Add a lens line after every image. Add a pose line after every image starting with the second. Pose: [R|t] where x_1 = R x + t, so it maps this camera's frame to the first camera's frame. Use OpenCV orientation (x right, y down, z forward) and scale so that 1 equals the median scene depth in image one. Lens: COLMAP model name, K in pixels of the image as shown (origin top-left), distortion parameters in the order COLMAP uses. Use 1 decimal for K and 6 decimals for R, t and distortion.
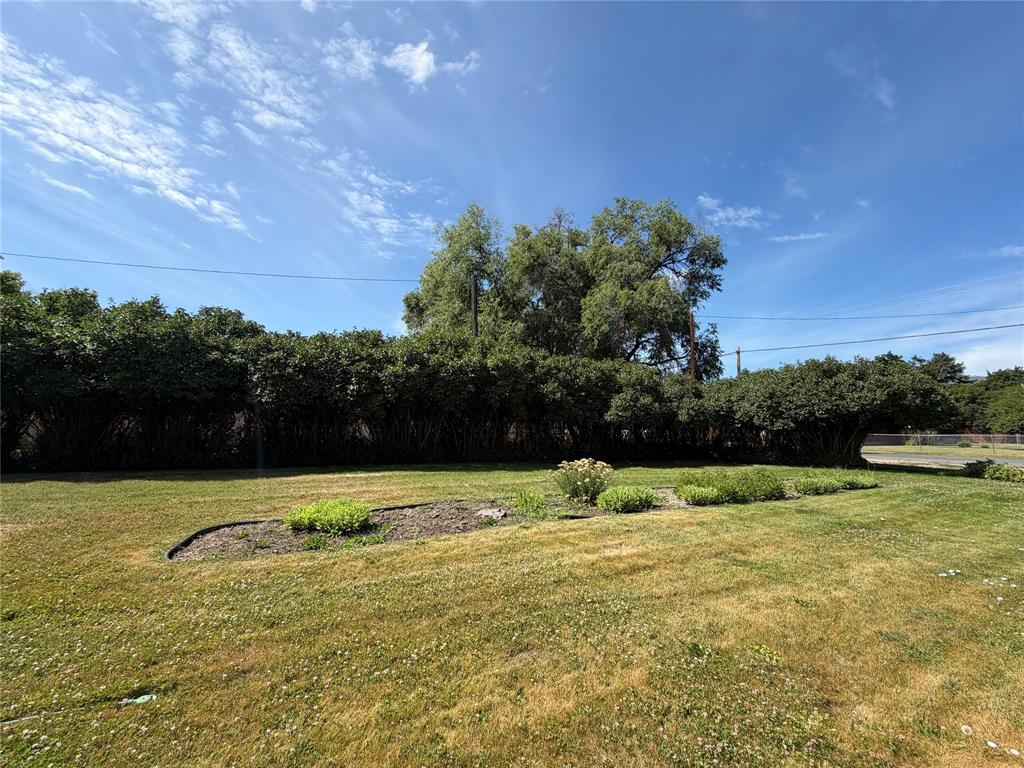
lens RADIAL K [[432.2, 0, 512.0], [0, 432.2, 384.0], [0, 0, 1]] dist [-0.002297, 0.000133]
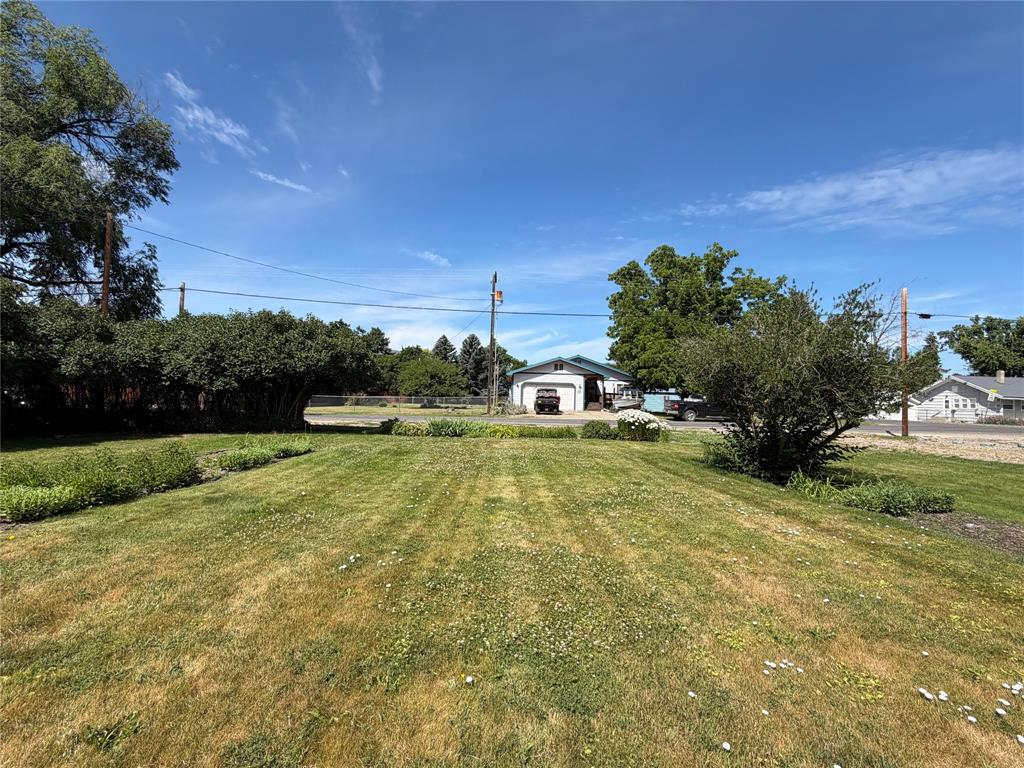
lens RADIAL K [[485.4, 0, 512.0], [0, 485.4, 384.0], [0, 0, 1]] dist [-0.001848, -0.000129]
pose [[0.485932, 0.025682, 0.873619, 0.058853], [-0.106773, 0.993826, 0.030174, 0.005582], [-0.867450, -0.107941, 0.485674, 0.053501]]
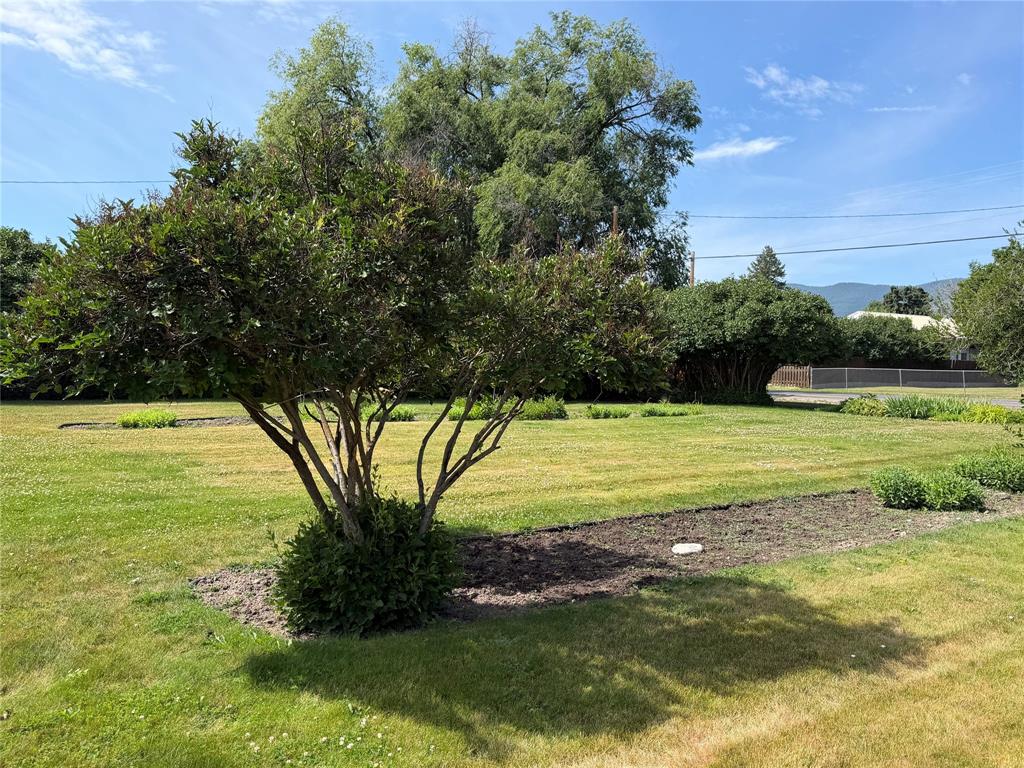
lens RADIAL K [[868.5, 0, 512.0], [0, 868.5, 384.0], [0, 0, 1]] dist [0.042533, -0.003675]
pose [[0.999571, -0.001856, 0.029244, 0.172981], [-0.001659, 0.992808, 0.119703, -0.038586], [-0.029256, -0.119700, 0.992379, -0.469549]]
